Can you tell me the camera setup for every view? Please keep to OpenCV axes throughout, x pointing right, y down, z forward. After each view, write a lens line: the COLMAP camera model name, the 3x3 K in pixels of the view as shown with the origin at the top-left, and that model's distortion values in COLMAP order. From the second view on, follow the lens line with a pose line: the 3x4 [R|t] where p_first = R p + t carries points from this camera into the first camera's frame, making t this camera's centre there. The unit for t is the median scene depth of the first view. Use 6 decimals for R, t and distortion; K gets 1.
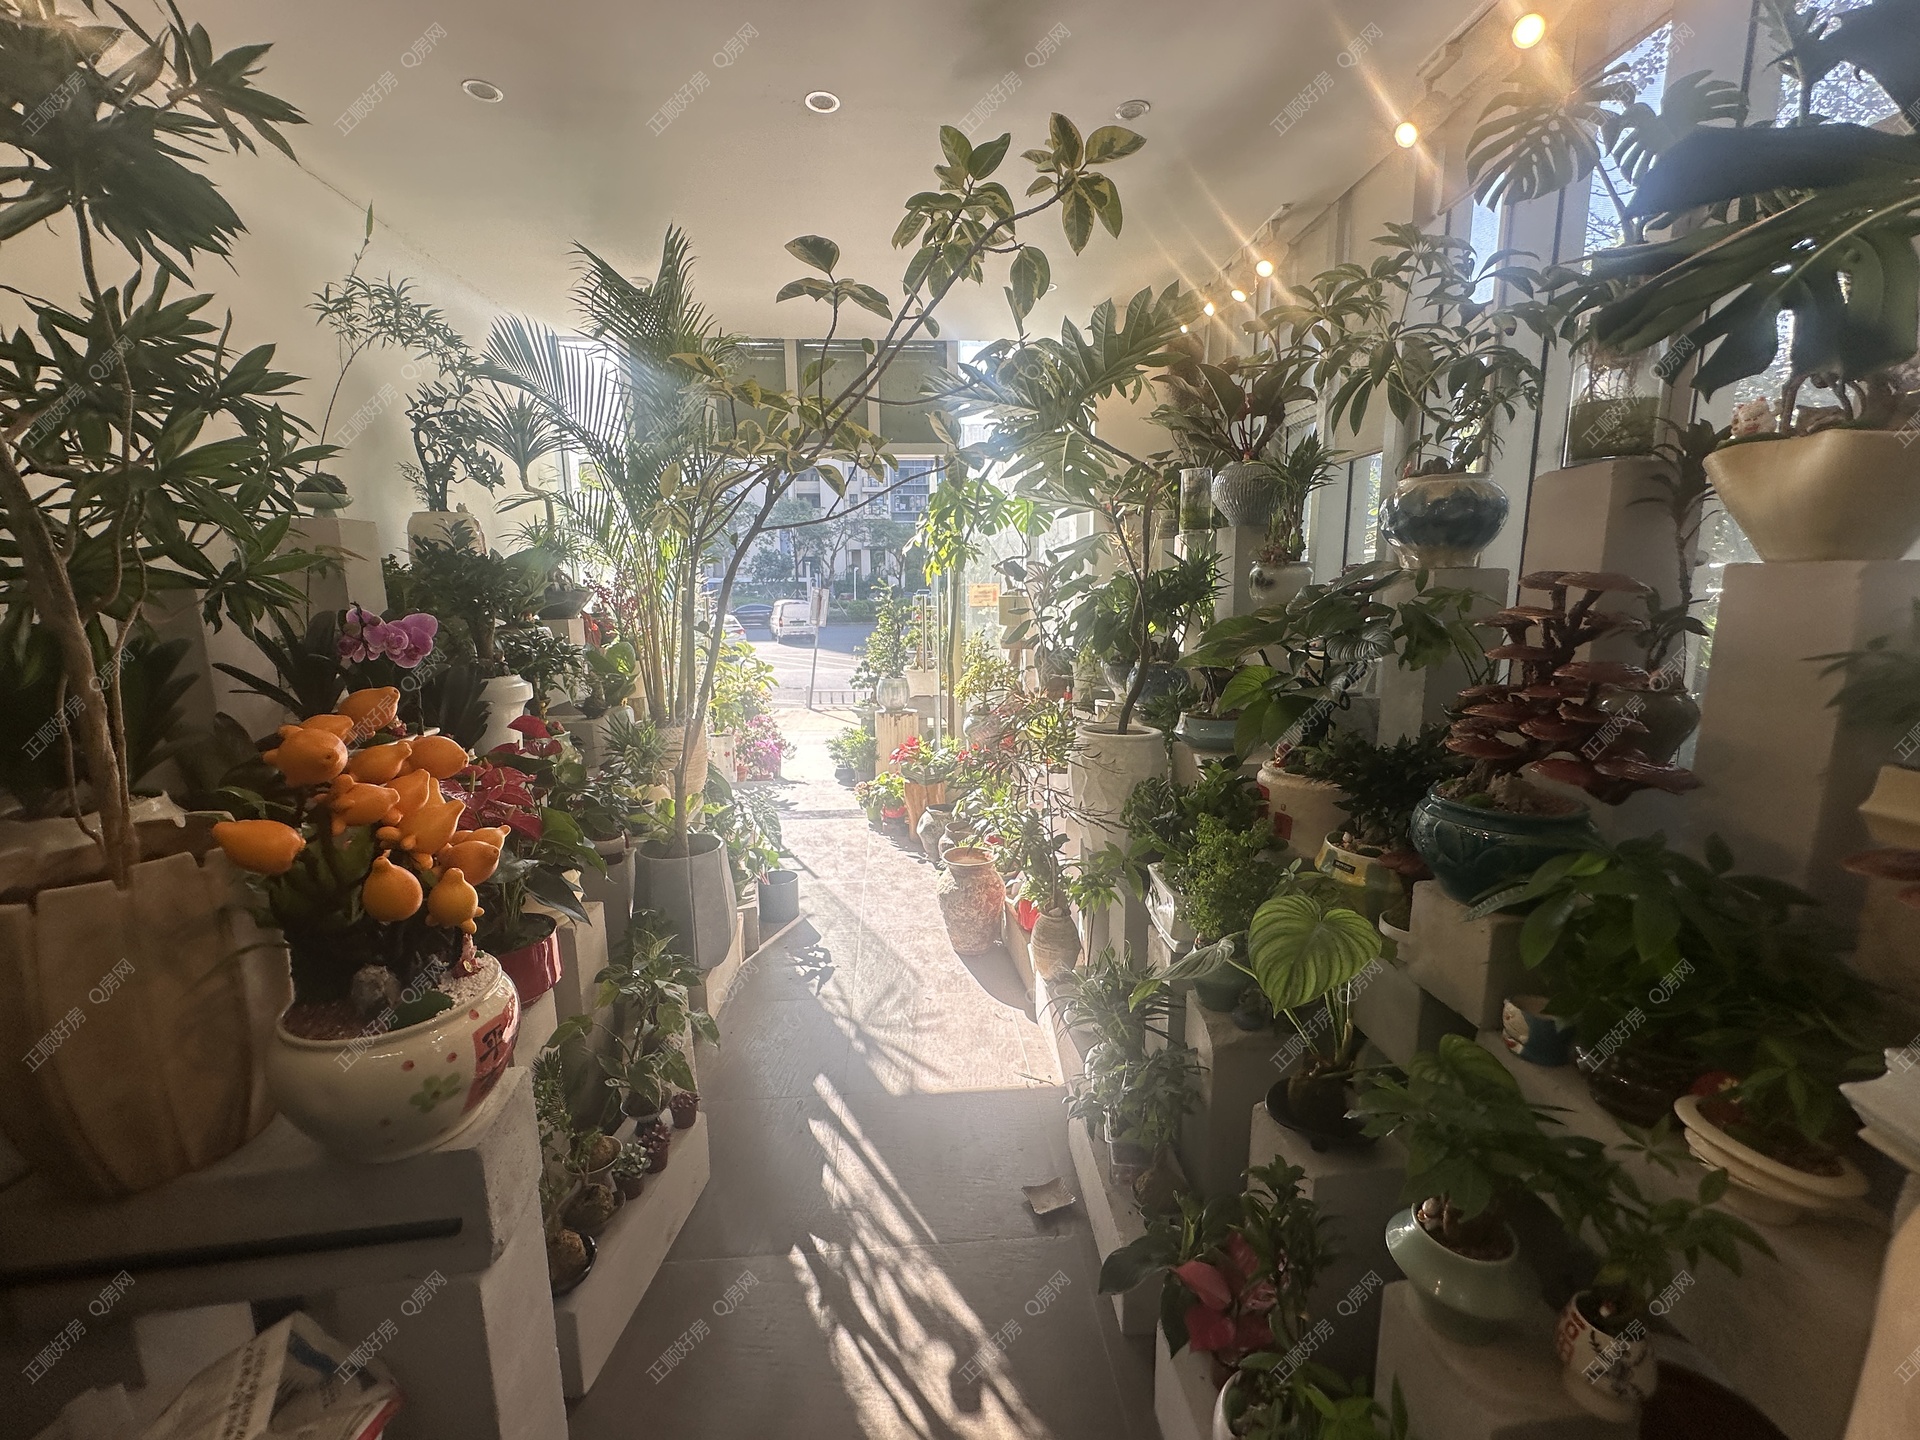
lens RADIAL K [[806.5, 0, 960.0], [0, 806.5, 720.0], [0, 0, 1]] dist [-0.003325, 0.000914]
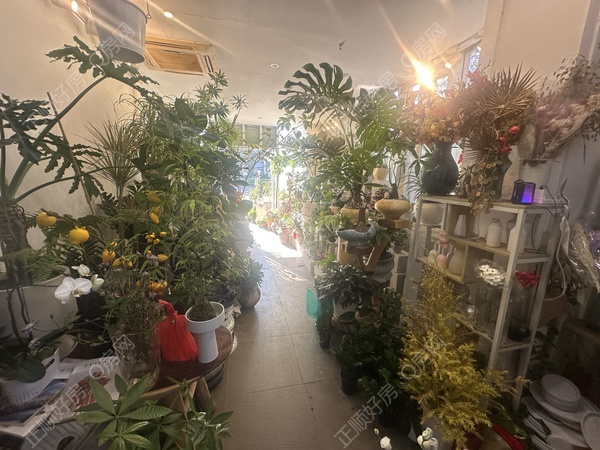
lens RADIAL K [[252.0, 0, 300.0], [0, 252.0, 225.0], [0, 0, 1]] dist [-0.003325, 0.000914]
pose [[0.988017, 0.004398, 0.154285, -0.112417], [-0.008324, 0.999657, 0.024813, 0.084335], [-0.154123, -0.025800, 0.987715, -0.557864]]
